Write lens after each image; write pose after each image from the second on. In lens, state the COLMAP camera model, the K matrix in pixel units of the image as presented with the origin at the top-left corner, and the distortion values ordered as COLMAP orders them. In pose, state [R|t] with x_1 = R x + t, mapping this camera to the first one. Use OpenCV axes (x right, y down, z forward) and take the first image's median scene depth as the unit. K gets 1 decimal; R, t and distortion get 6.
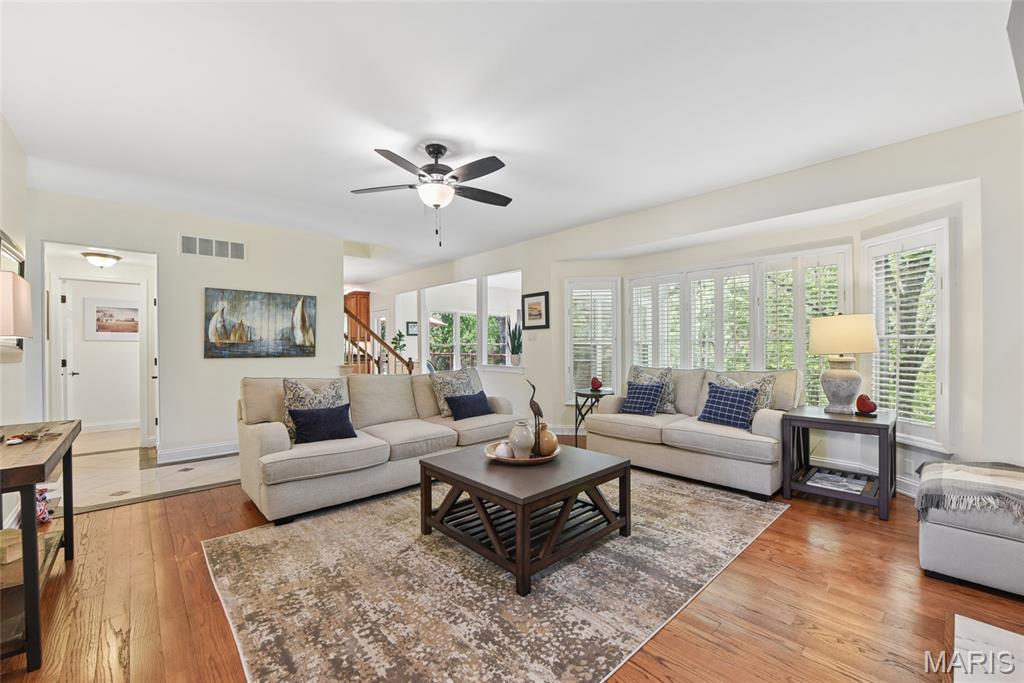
lens RADIAL K [[417.8, 0, 511.2], [0, 417.8, 341.7], [0, 0, 1]] dist [-0.019264, -0.000709]
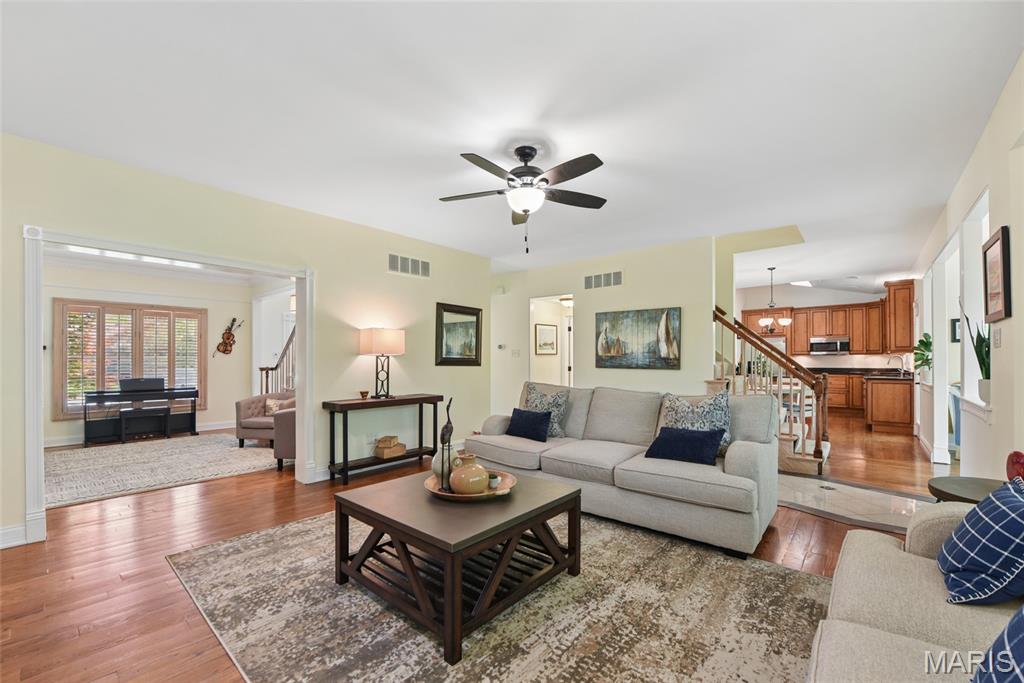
lens RADIAL K [[417.8, 0, 508.5], [0, 417.8, 355.9], [0, 0, 1]] dist [-0.019264, -0.000709]
pose [[0.114003, -0.001923, -0.993479, 0.494563], [0.004968, 0.999987, -0.001366, 0.003198], [0.993468, -0.004780, 0.114011, 0.553889]]
